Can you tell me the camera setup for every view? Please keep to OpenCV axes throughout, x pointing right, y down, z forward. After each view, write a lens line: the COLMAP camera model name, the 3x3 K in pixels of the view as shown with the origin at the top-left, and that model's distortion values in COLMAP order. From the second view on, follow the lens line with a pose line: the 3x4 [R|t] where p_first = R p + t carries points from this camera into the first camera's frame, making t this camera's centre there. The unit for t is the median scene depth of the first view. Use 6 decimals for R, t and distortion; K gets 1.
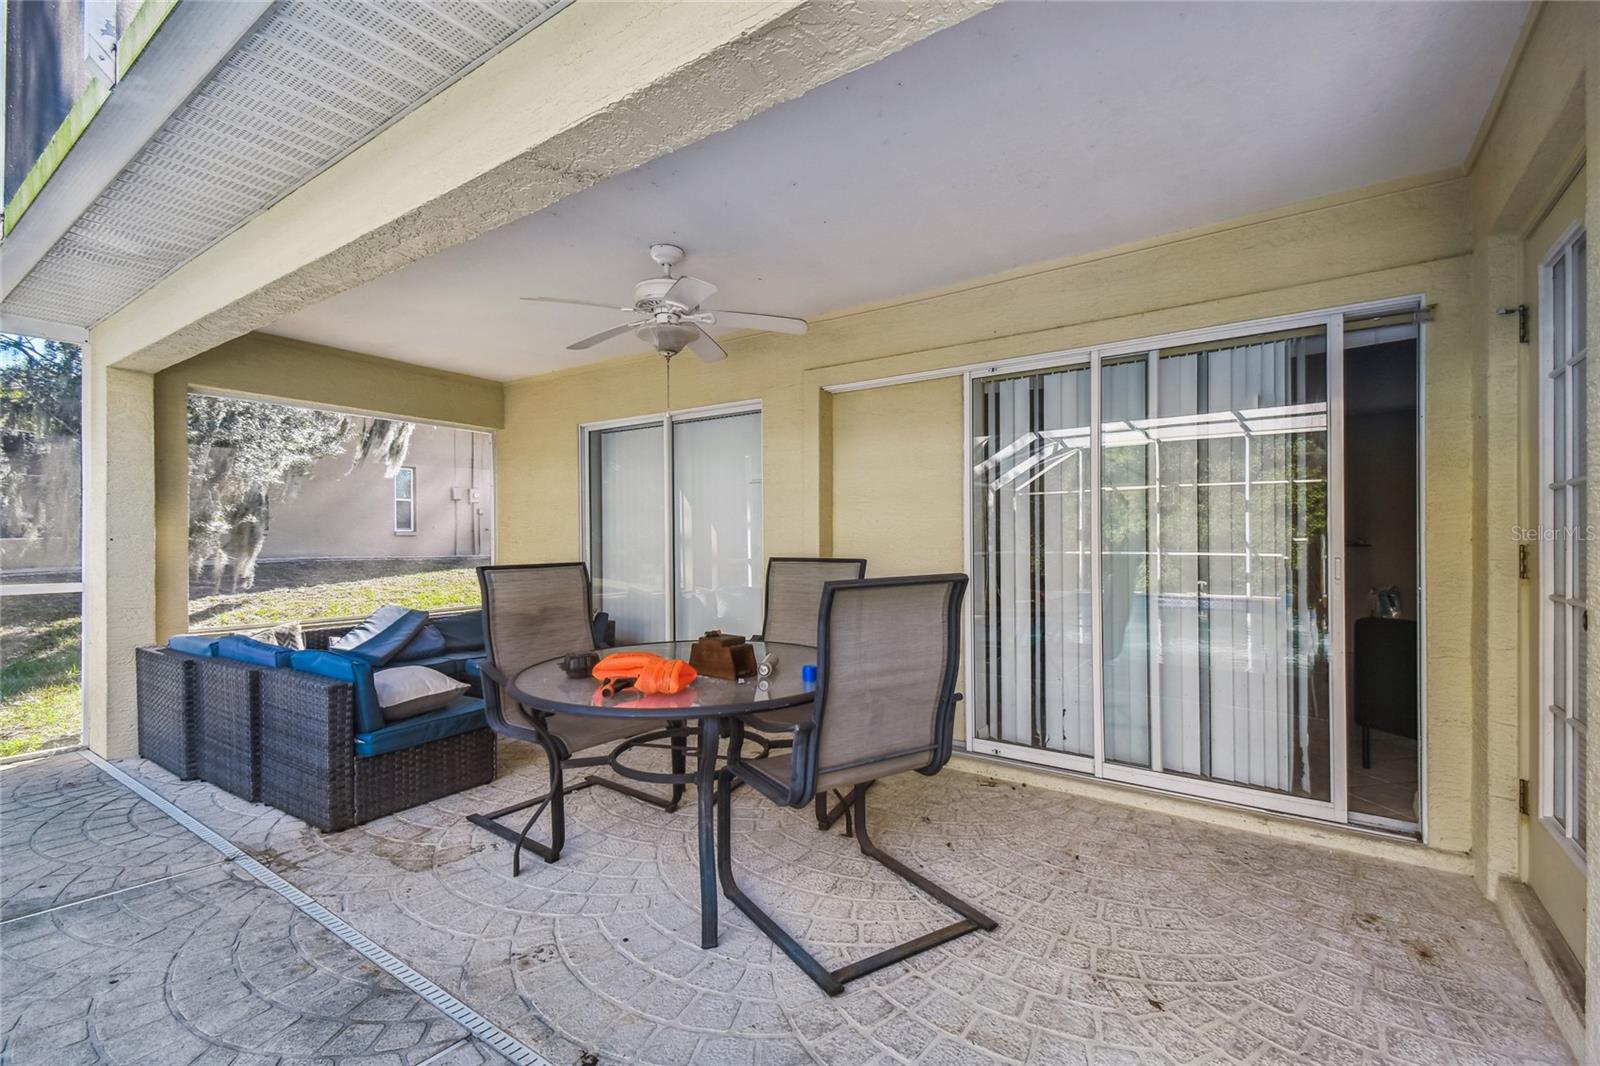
lens RADIAL K [[684.9, 0, 804.2], [0, 684.9, 538.9], [0, 0, 1]] dist [0.016717, -0.000176]
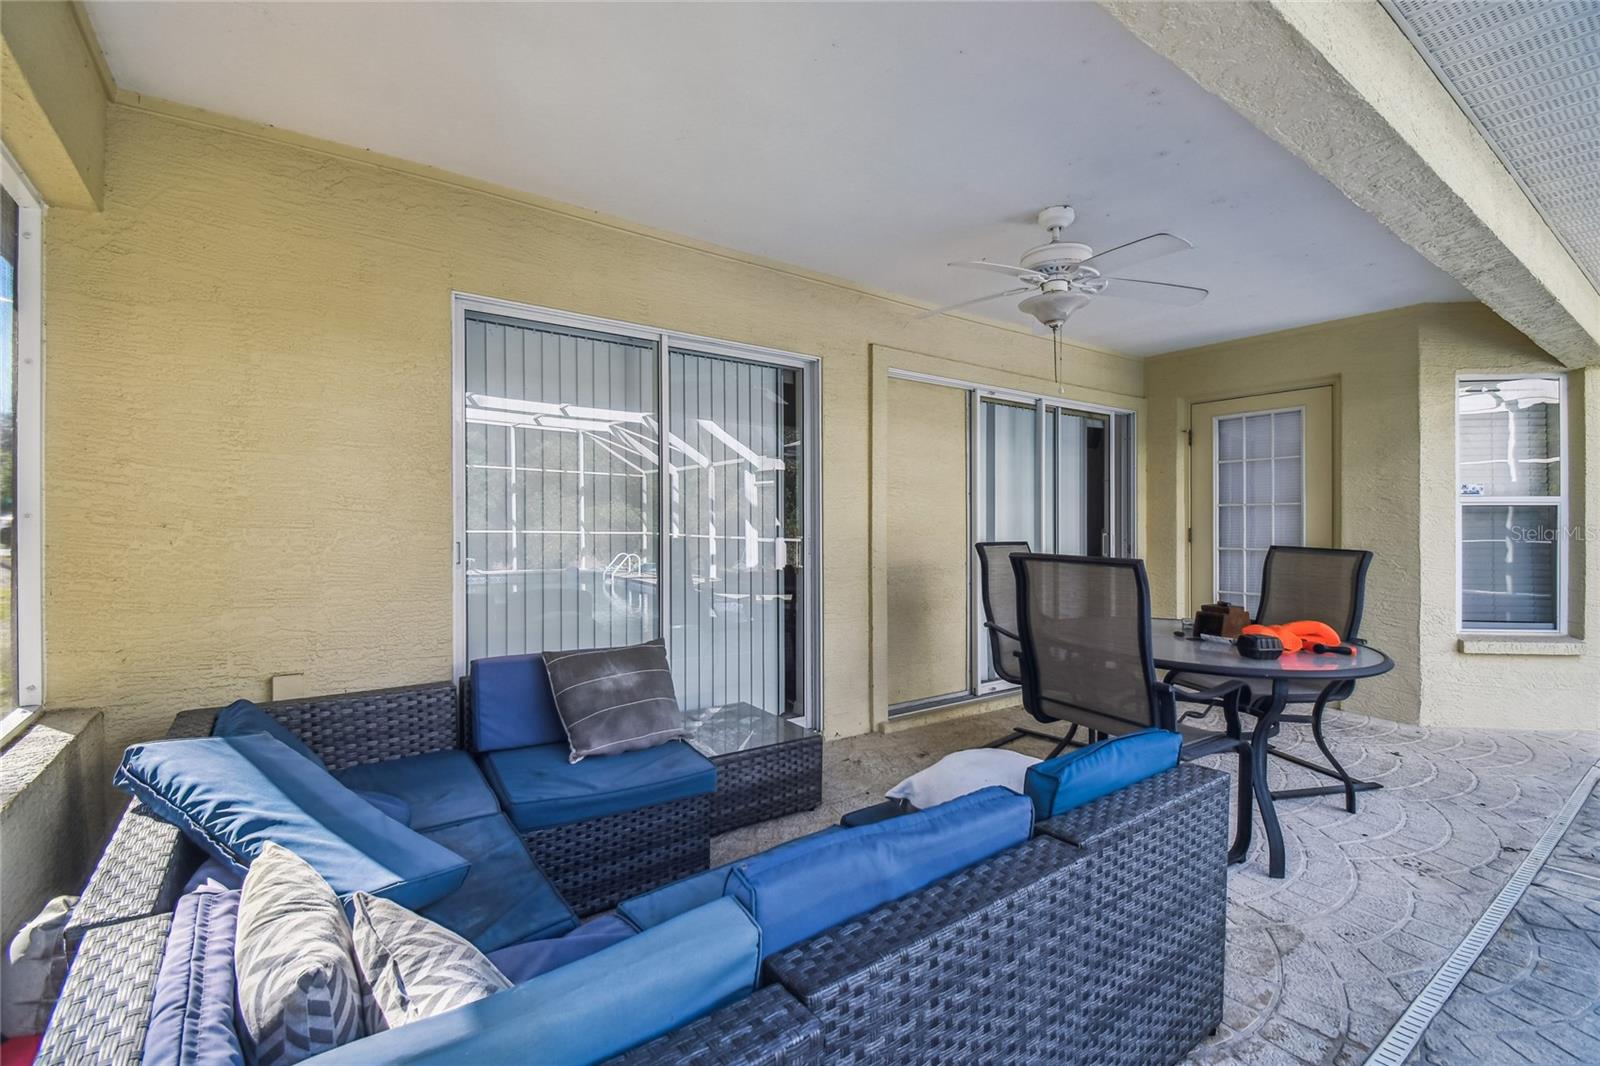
lens RADIAL K [[706.3, 0, 803.3], [0, 706.3, 522.8], [0, 0, 1]] dist [0.013418, -0.001221]
pose [[0.325280, 0.007288, 0.945590, -1.782690], [-0.008383, 0.999953, -0.004824, 0.013293], [-0.945581, -0.006357, 0.325326, 1.476869]]
